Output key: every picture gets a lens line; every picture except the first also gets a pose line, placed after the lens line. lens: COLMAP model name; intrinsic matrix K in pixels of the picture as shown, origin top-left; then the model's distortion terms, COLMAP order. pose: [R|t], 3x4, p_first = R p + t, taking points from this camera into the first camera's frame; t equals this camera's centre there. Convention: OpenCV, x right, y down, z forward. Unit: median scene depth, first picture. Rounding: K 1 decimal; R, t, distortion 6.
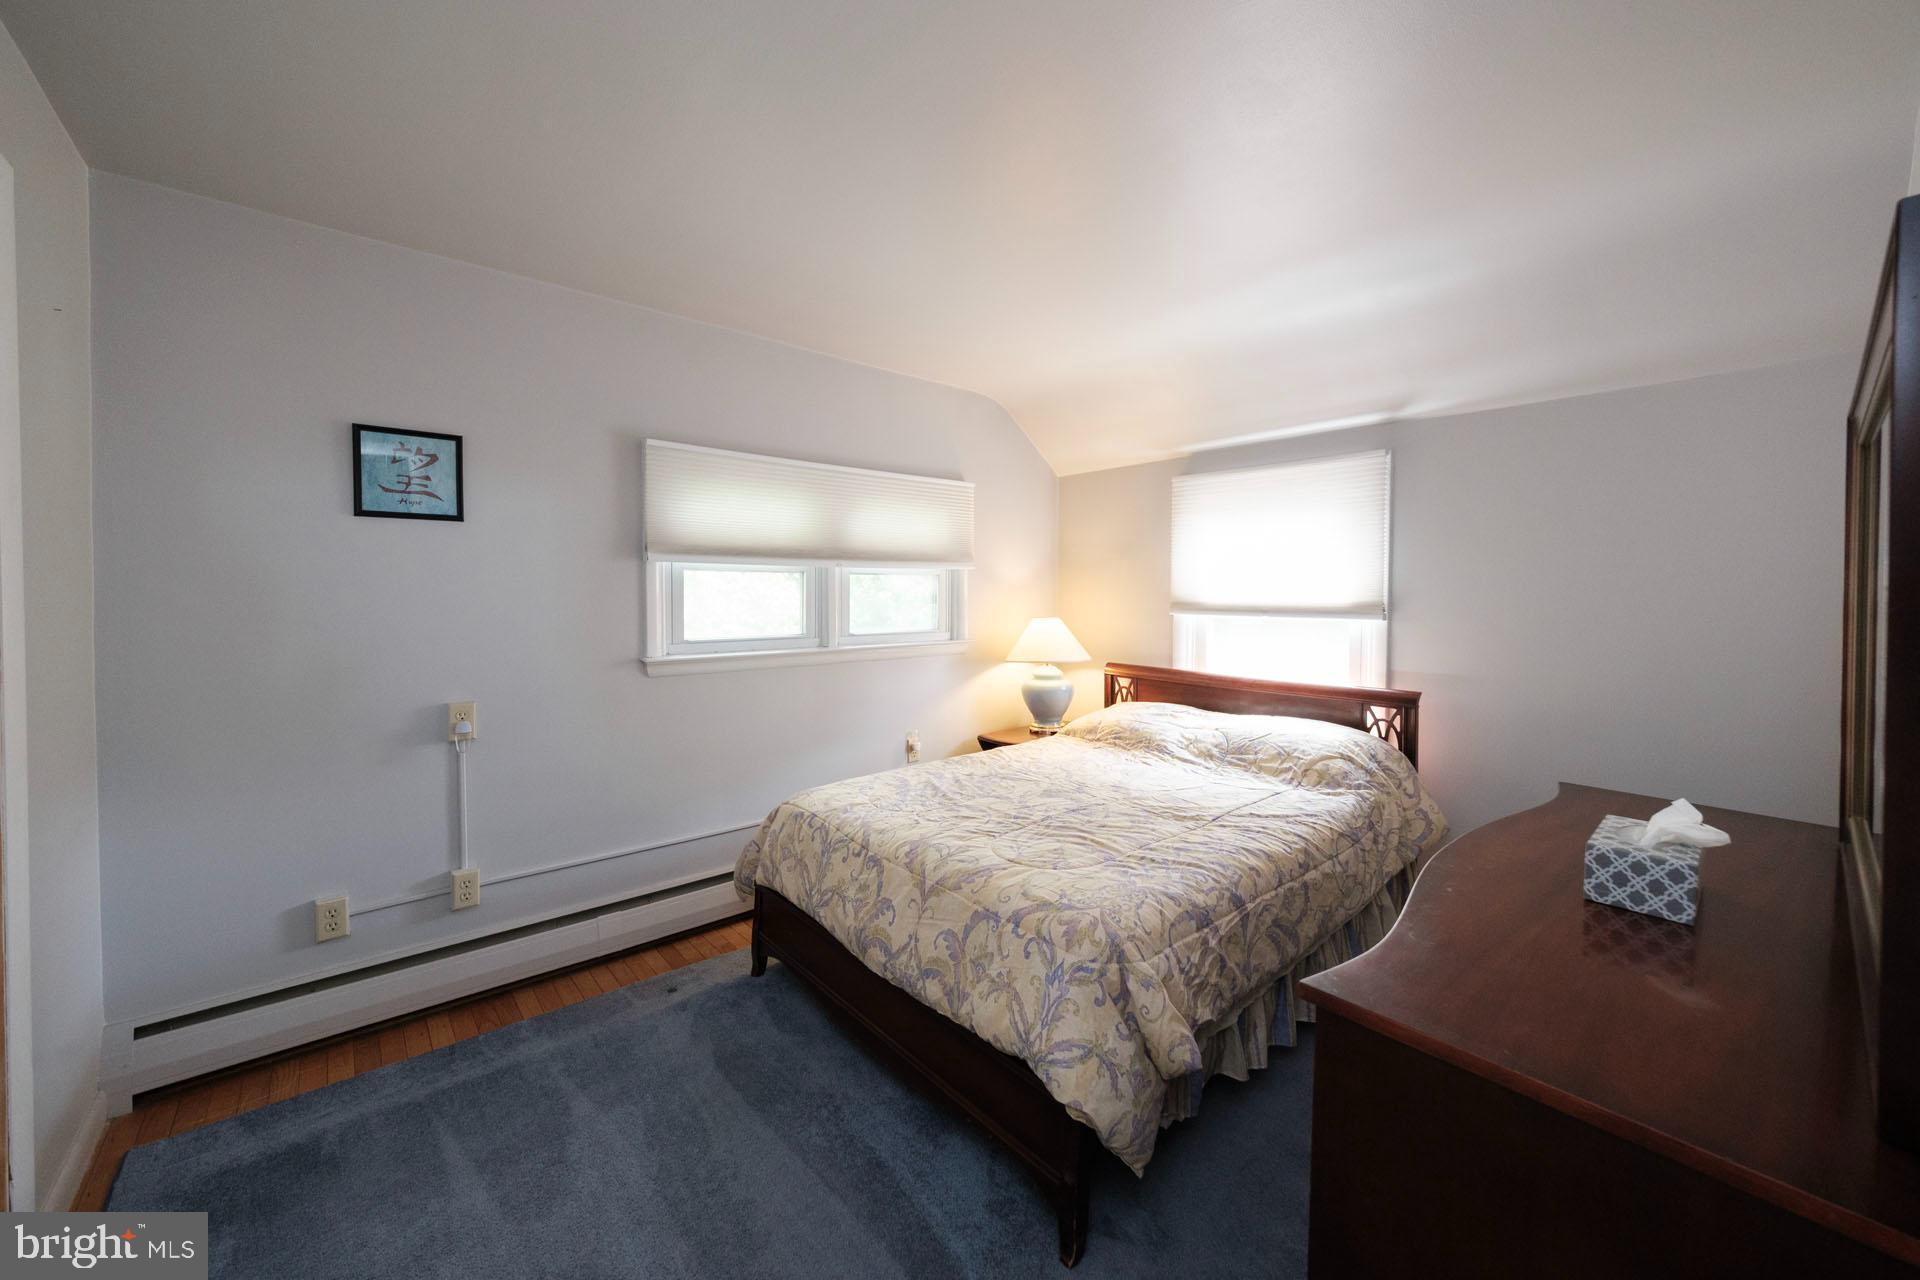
lens RADIAL K [[764.2, 0, 960.0], [0, 764.2, 593.4], [0, 0, 1]] dist [0.001756, 0.000066]
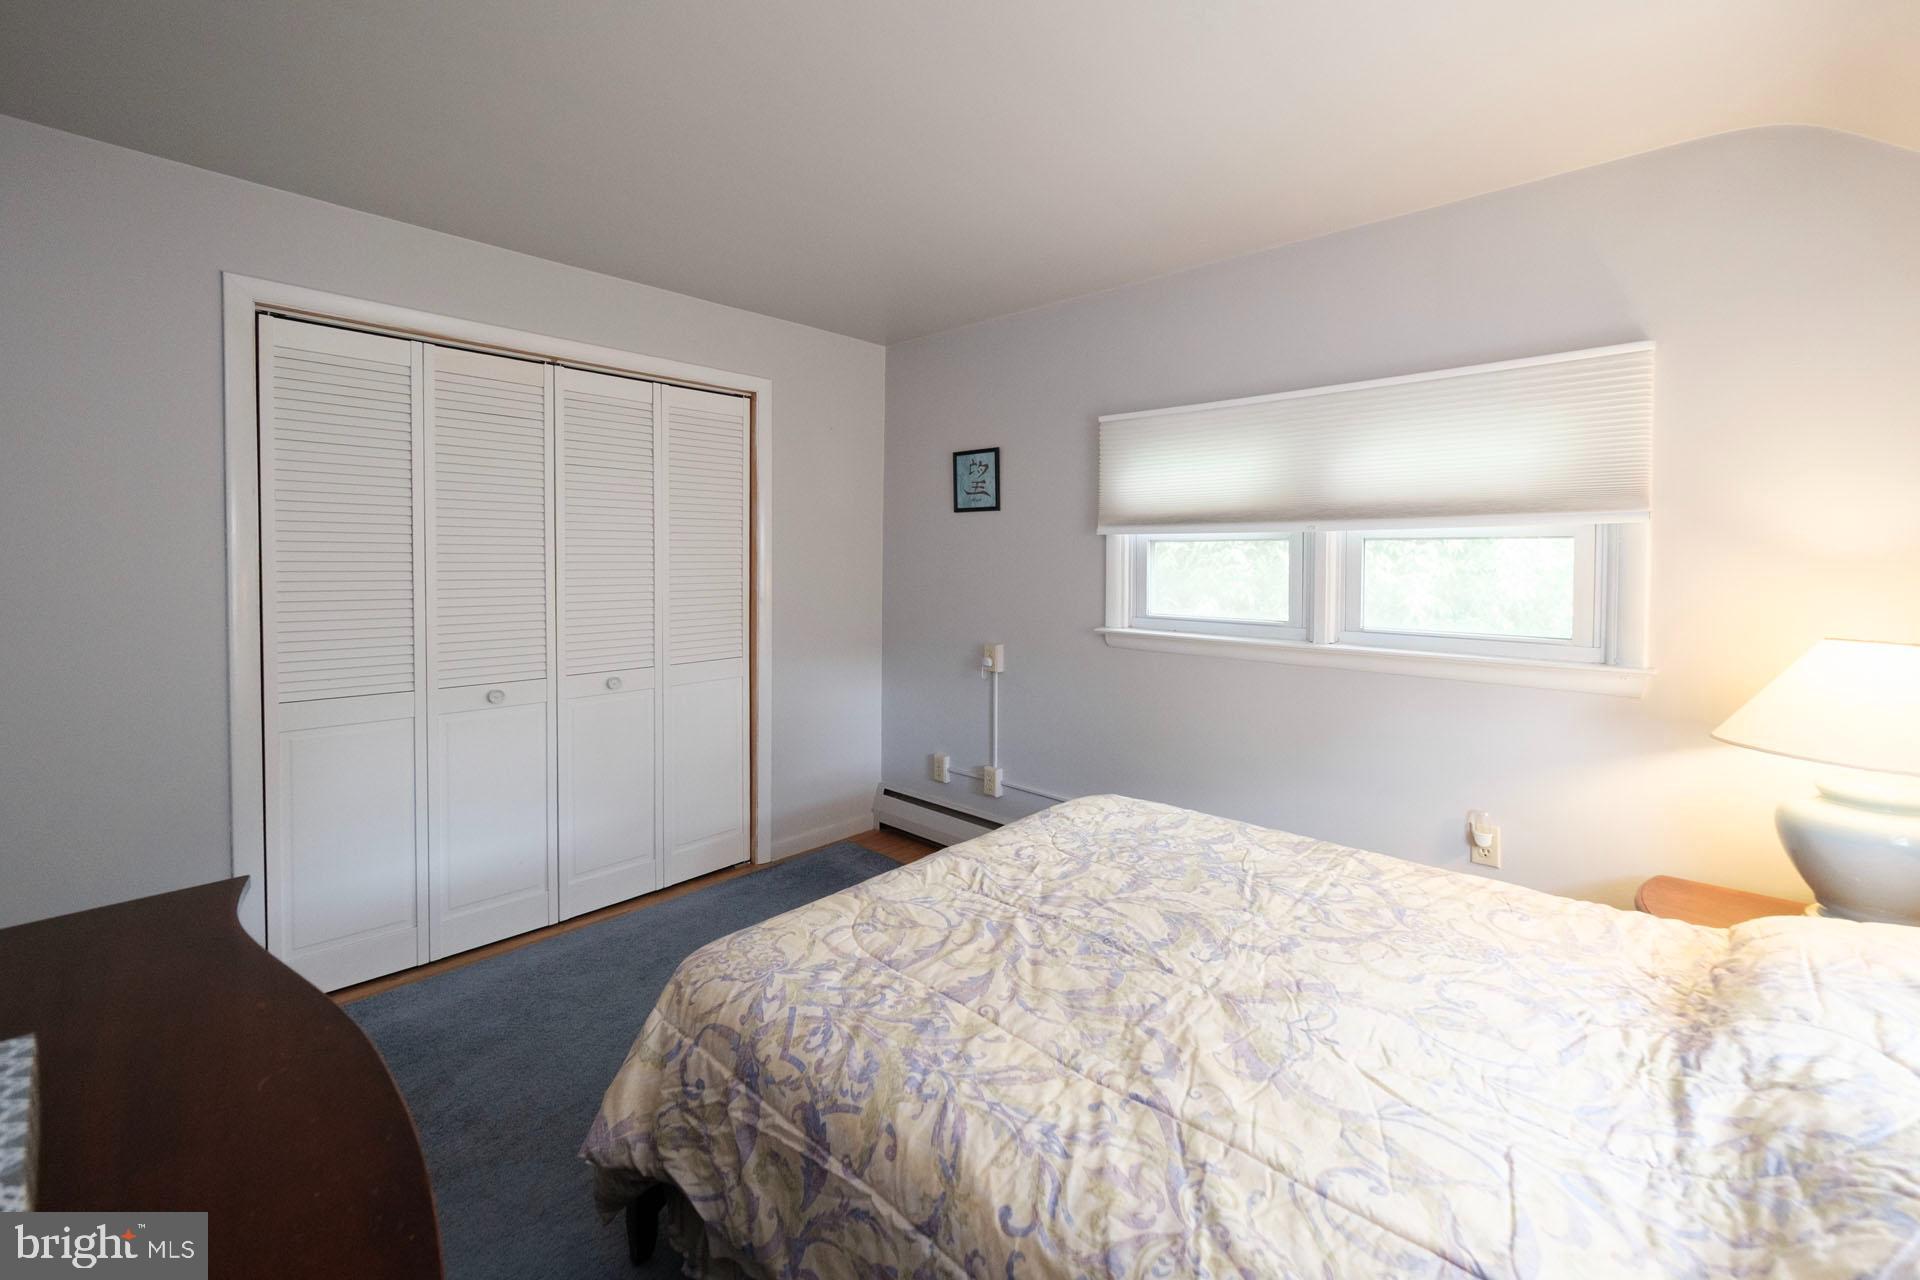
lens RADIAL K [[774.6, 0, 939.6], [0, 774.6, 567.9], [0, 0, 1]] dist [0.010354, 0.000027]
pose [[0.085042, 0.011986, -0.996305, 0.709544], [-0.009099, 0.999895, 0.011253, -0.007691], [0.996336, 0.008109, 0.085142, 0.793894]]
